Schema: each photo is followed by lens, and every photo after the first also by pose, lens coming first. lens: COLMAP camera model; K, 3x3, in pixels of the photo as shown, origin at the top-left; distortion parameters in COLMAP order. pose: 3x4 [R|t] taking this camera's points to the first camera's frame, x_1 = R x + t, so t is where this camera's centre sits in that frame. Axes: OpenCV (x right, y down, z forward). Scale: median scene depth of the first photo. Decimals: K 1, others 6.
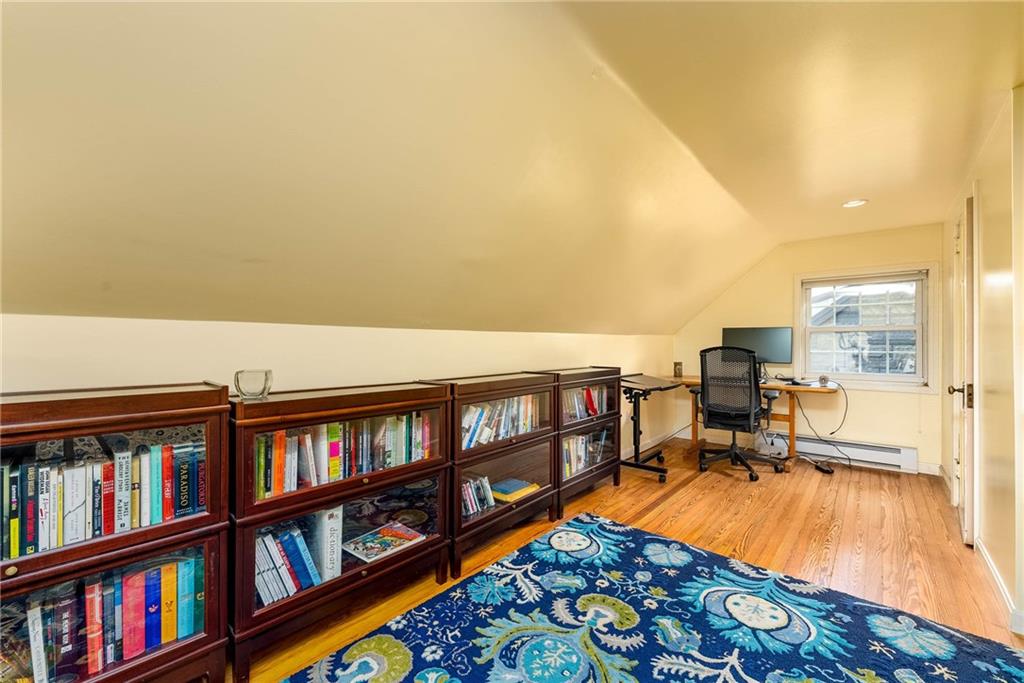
lens RADIAL K [[412.6, 0, 519.6], [0, 412.6, 345.8], [0, 0, 1]] dist [-0.002834, 0.000547]
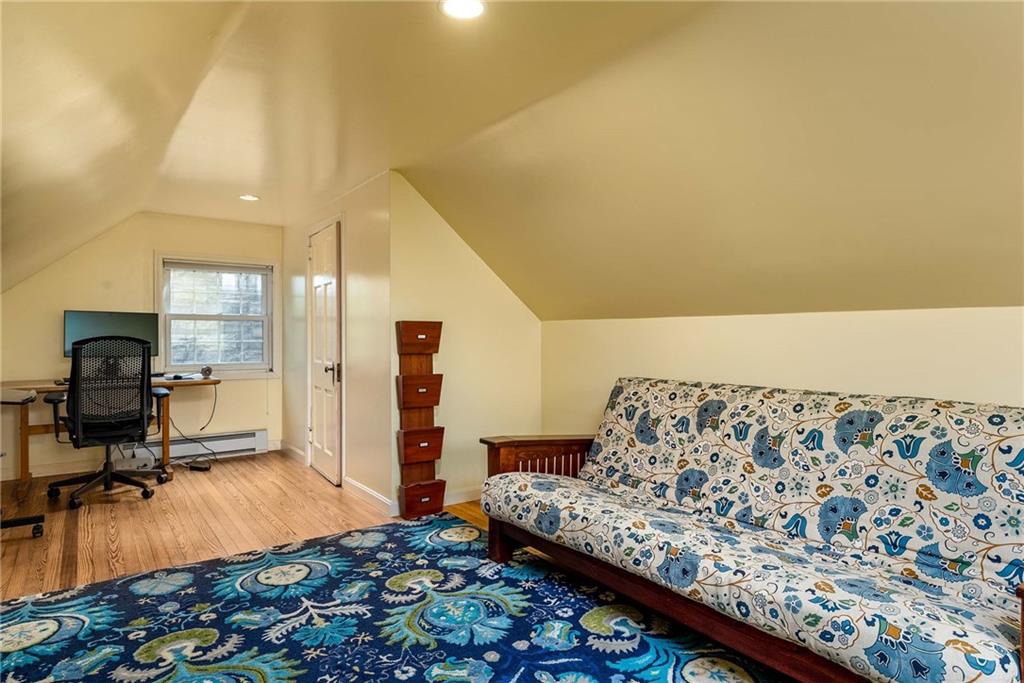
lens RADIAL K [[571.2, 0, 516.7], [0, 571.2, 345.1], [0, 0, 1]] dist [-0.014995, -0.000395]
pose [[0.212338, -0.016636, 0.977055, -0.688407], [0.001472, 0.999859, 0.016704, 0.004214], [-0.977195, -0.002109, 0.212332, 0.060641]]
